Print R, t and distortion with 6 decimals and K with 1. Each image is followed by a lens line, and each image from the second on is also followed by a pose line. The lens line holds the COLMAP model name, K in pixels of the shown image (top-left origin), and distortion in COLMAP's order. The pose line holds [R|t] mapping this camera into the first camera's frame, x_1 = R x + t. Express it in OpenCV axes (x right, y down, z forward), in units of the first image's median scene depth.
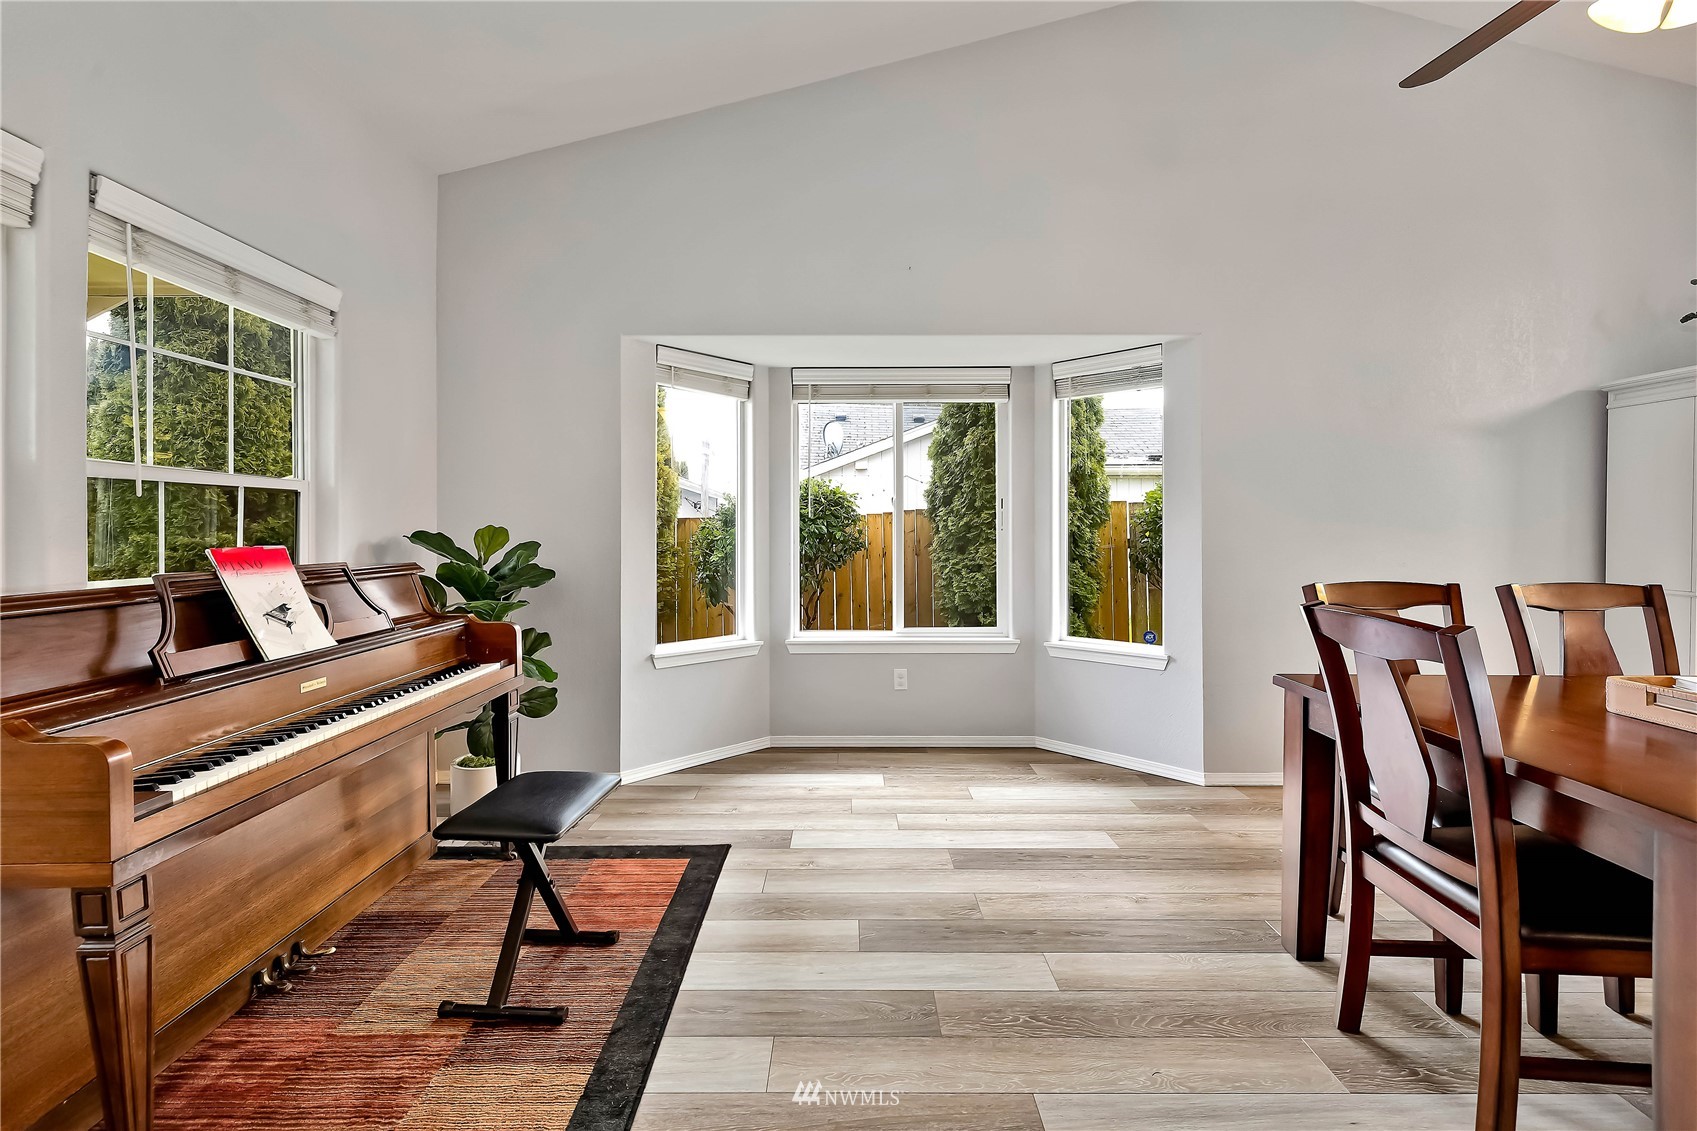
lens RADIAL K [[721.1, 0, 842.7], [0, 721.1, 537.3], [0, 0, 1]] dist [-0.000299, -0.000360]
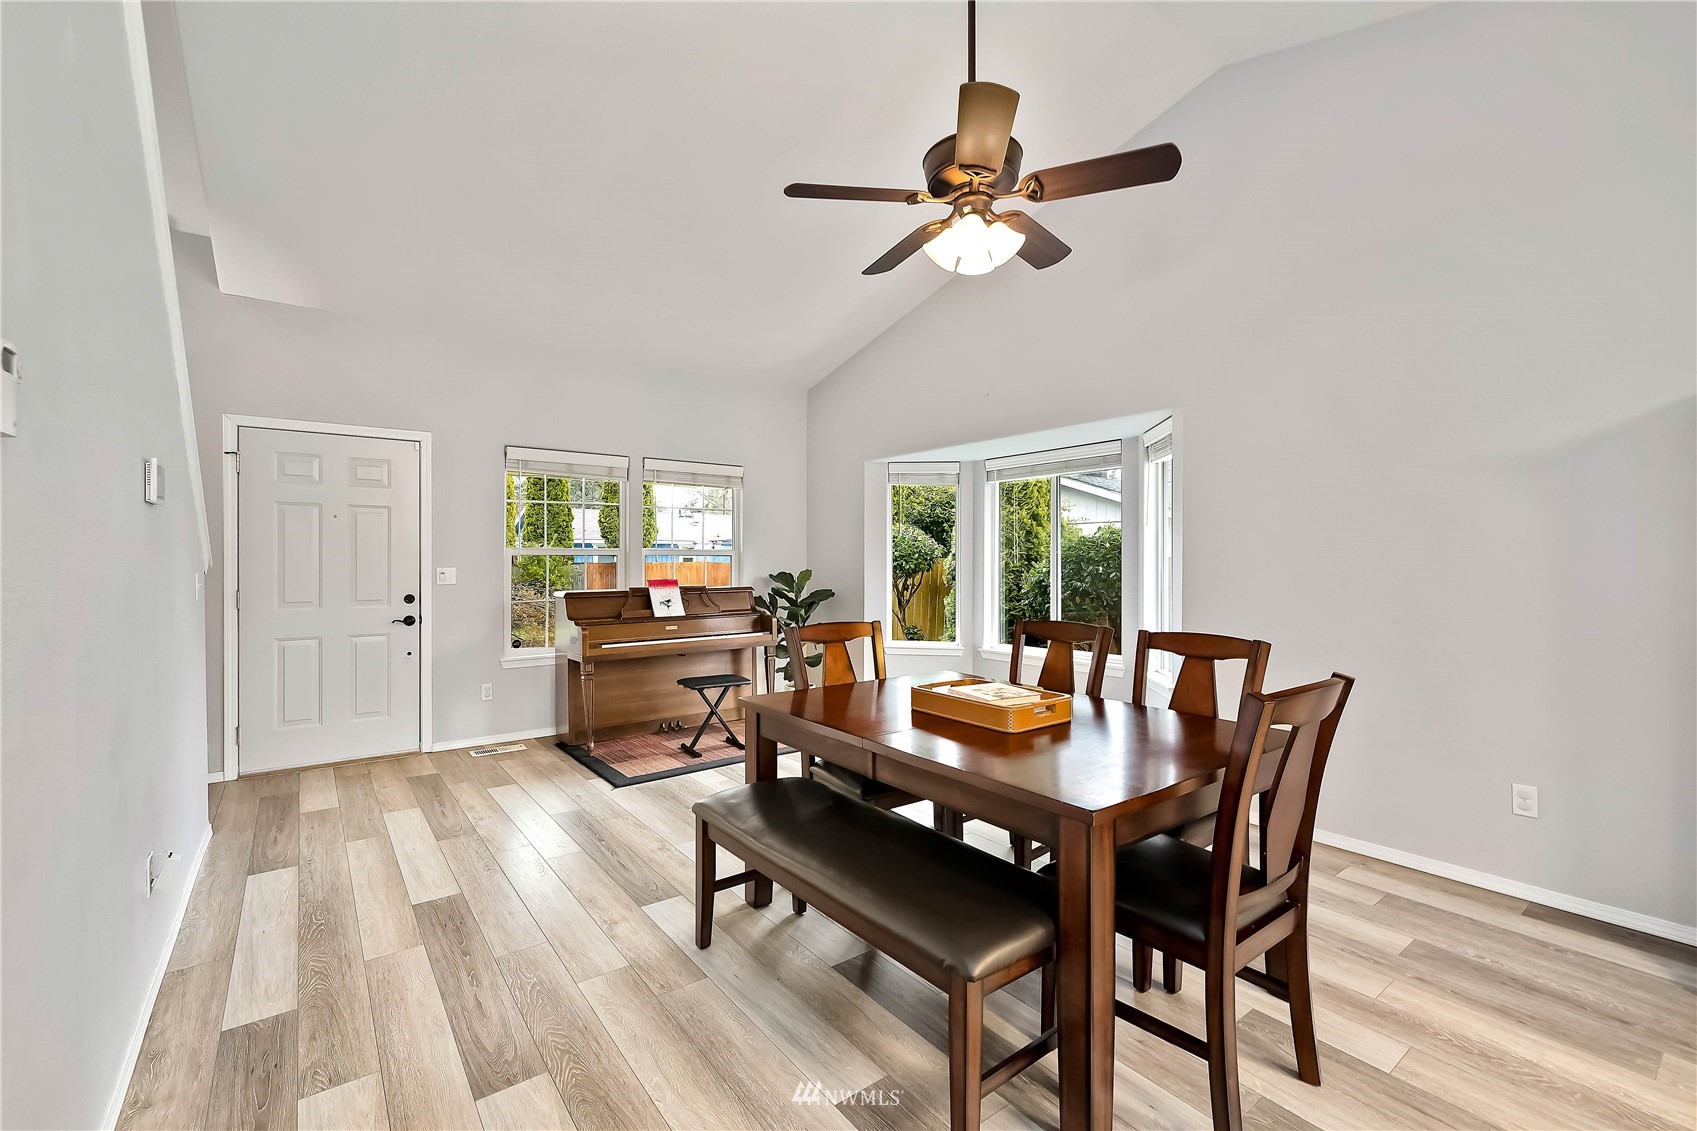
lens RADIAL K [[721.1, 0, 850.7], [0, 721.1, 564.8], [0, 0, 1]] dist [-0.000299, -0.000360]
pose [[0.611698, 0.008698, -0.791043, 1.896705], [-0.007241, 0.999959, 0.005396, -0.065542], [0.791058, 0.002428, 0.611736, -0.189136]]
